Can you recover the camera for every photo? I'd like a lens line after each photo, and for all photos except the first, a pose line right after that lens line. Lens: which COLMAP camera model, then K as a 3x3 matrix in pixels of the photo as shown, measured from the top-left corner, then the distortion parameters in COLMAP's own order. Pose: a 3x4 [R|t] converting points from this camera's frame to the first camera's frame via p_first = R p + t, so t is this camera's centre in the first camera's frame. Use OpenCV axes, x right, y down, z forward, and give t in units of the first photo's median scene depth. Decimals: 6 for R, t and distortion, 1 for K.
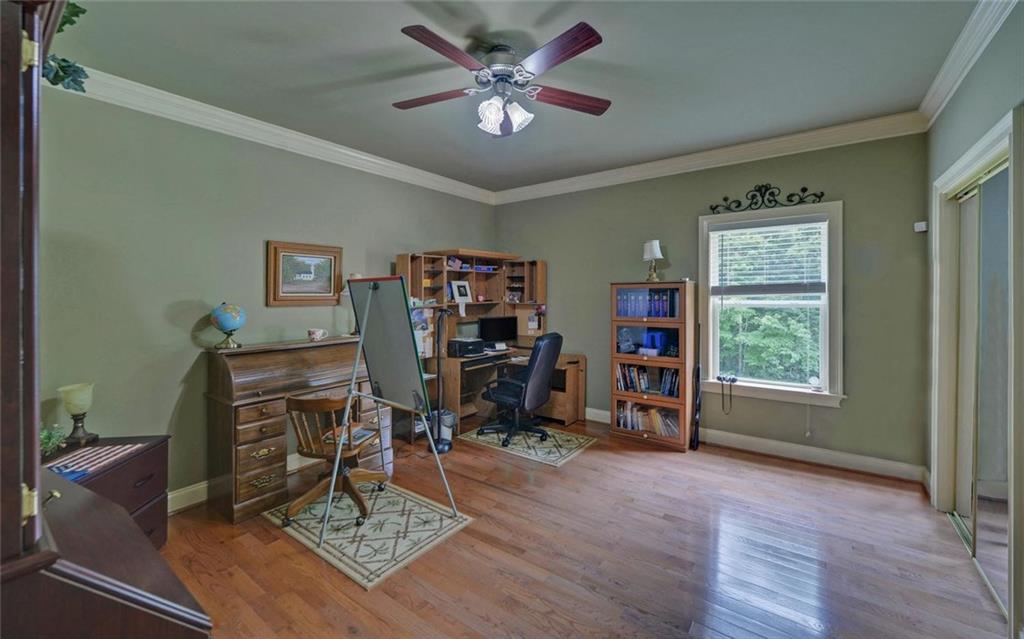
lens RADIAL K [[403.9, 0, 511.7], [0, 403.9, 292.3], [0, 0, 1]] dist [0.001671, 0.000111]
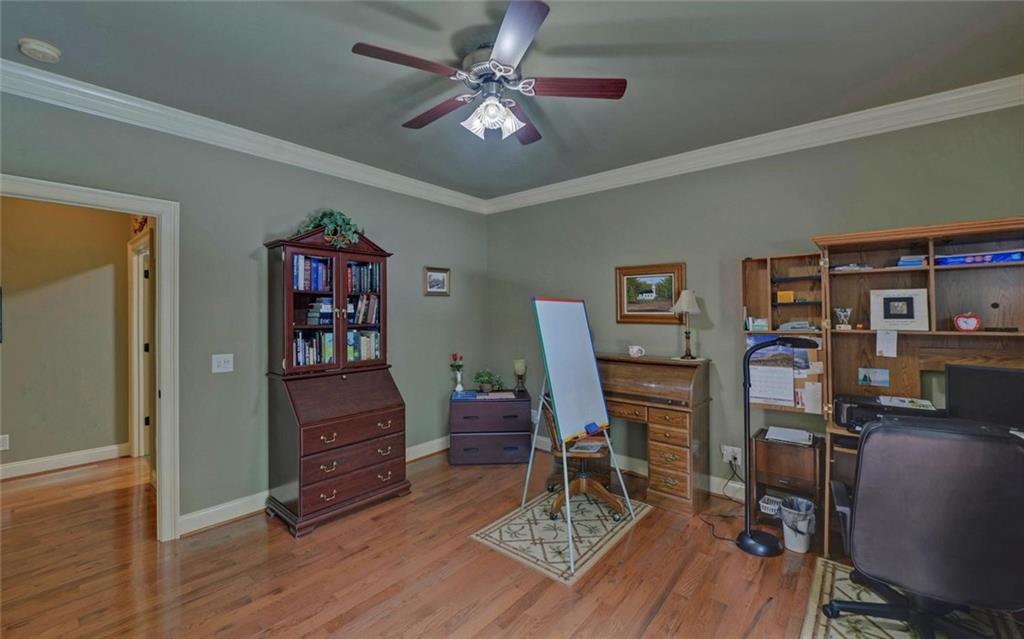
lens RADIAL K [[407.4, 0, 512.0], [0, 407.4, 319.5], [0, 0, 1]] dist [-0.023084, -0.000065]
pose [[-0.050380, 0.019928, -0.998531, 0.657848], [0.003025, 0.999799, 0.019801, -0.000432], [0.998726, -0.002023, -0.050430, 0.839866]]
